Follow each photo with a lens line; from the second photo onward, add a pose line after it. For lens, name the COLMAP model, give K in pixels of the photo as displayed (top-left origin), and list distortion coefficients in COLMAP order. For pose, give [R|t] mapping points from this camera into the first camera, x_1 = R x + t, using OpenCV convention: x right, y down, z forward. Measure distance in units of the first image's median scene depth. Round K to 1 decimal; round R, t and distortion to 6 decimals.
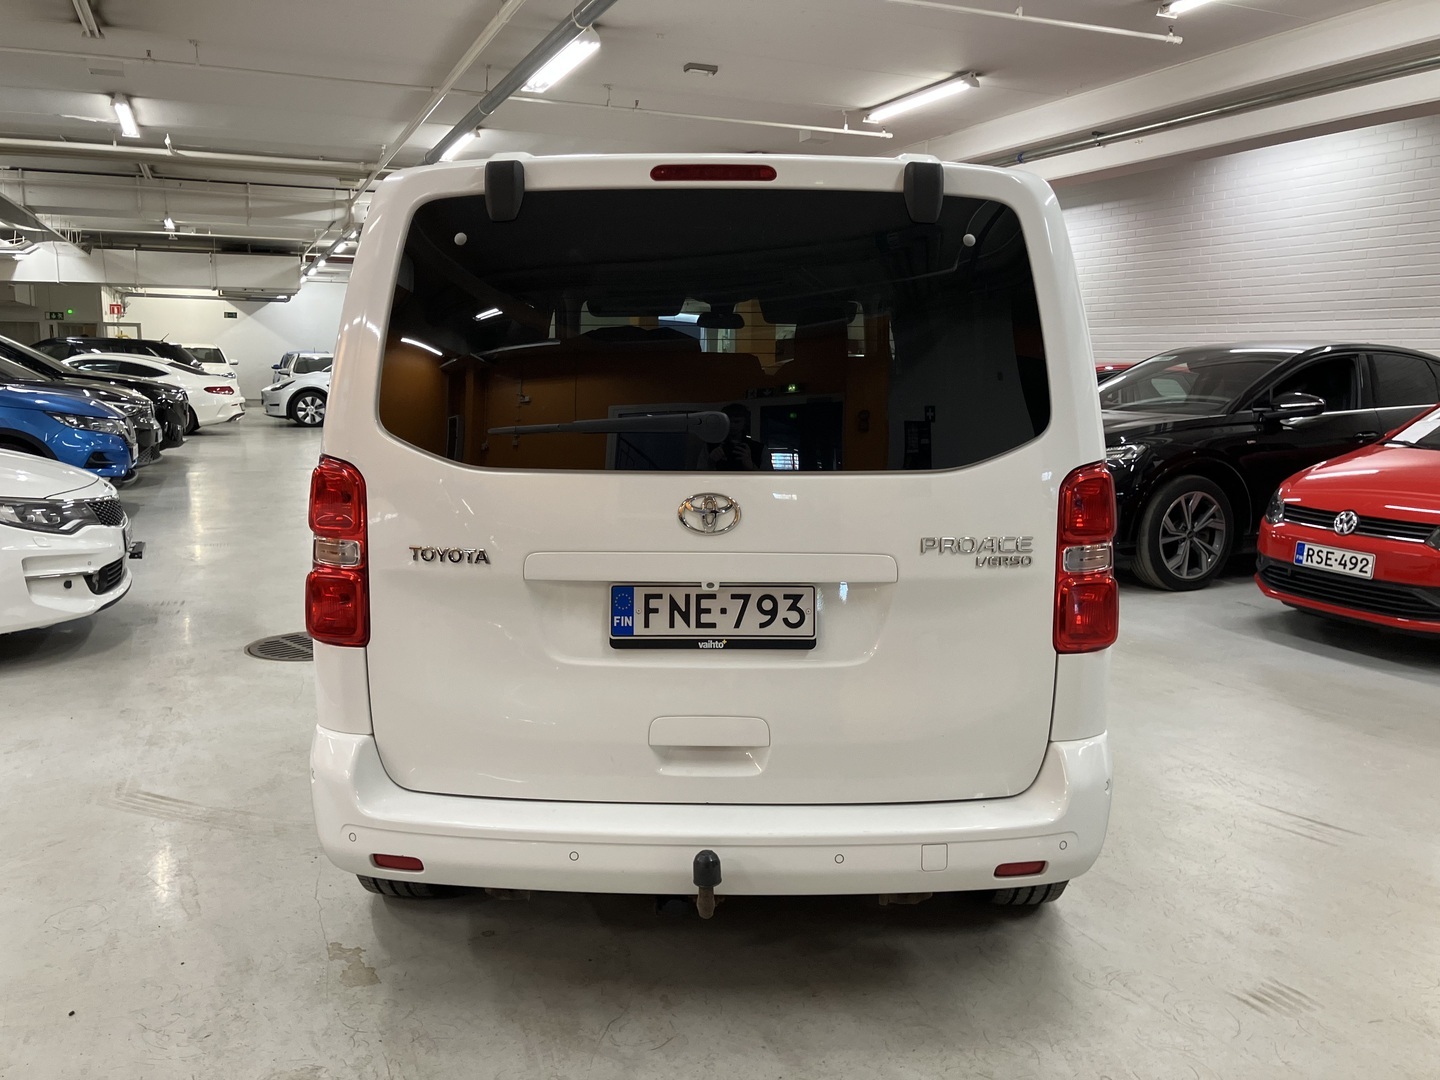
lens RADIAL K [[1198.9, 0, 723.0], [0, 1198.9, 478.1], [0, 0, 1]] dist [0.041159, -0.074040]
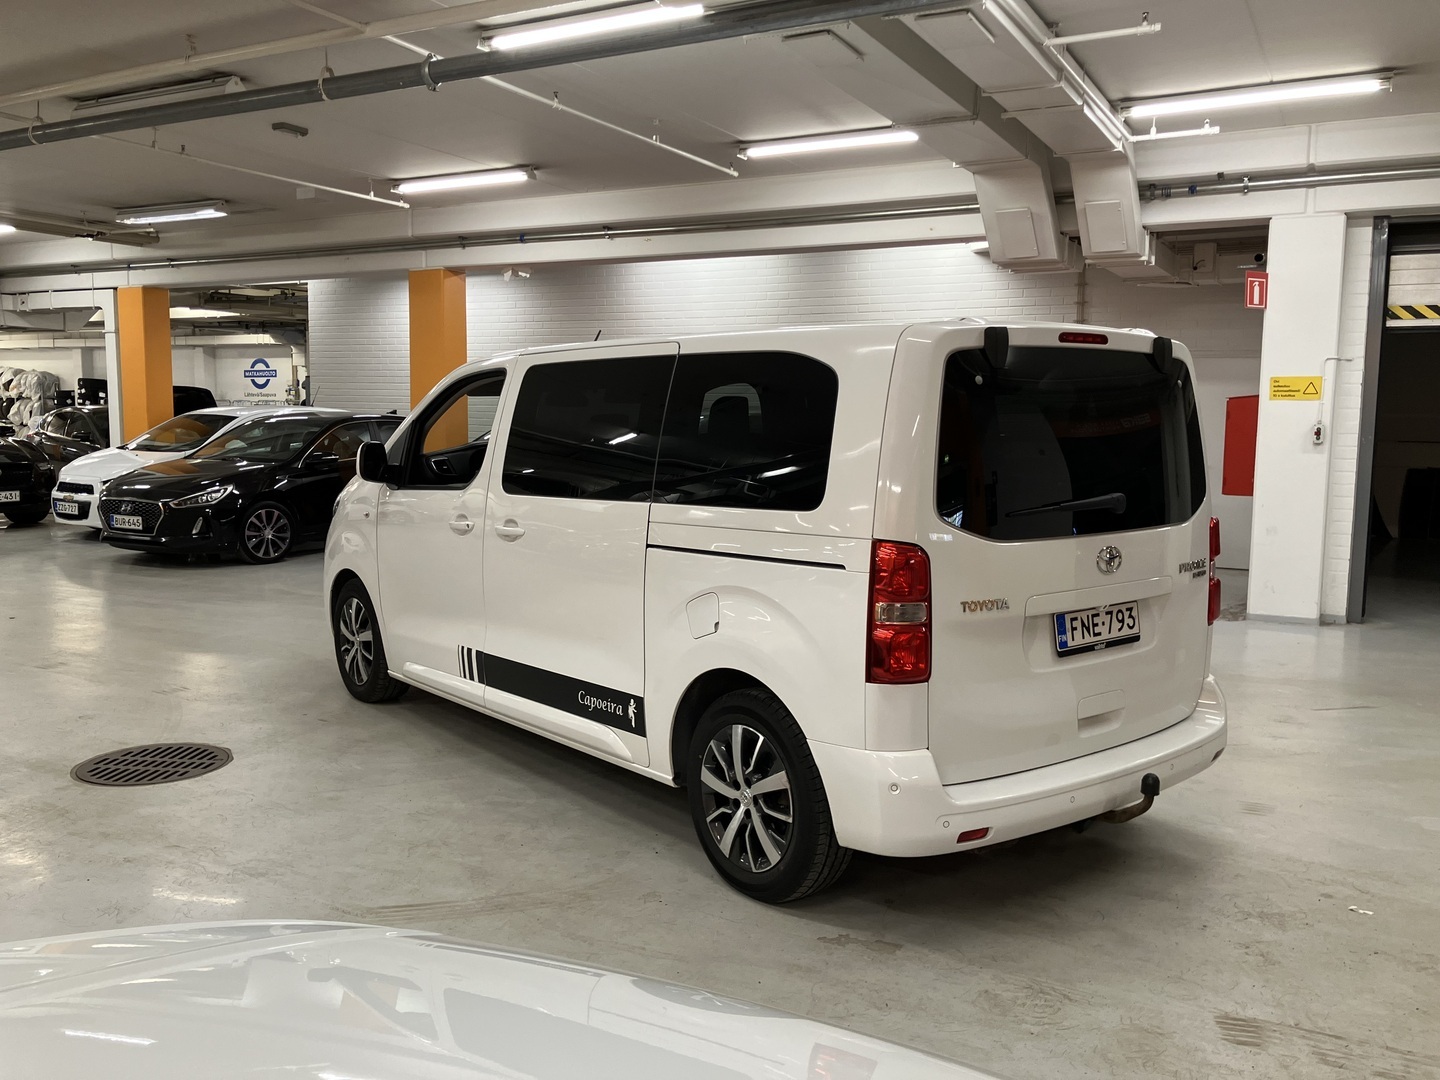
lens RADIAL K [[1198.9, 0, 723.0], [0, 1198.9, 478.1], [0, 0, 1]] dist [0.041159, -0.074040]
pose [[0.782138, -0.039726, 0.621838, -1.324297], [0.059809, 0.998144, -0.011459, -0.085606], [-0.620229, 0.046154, 0.783062, 0.090239]]
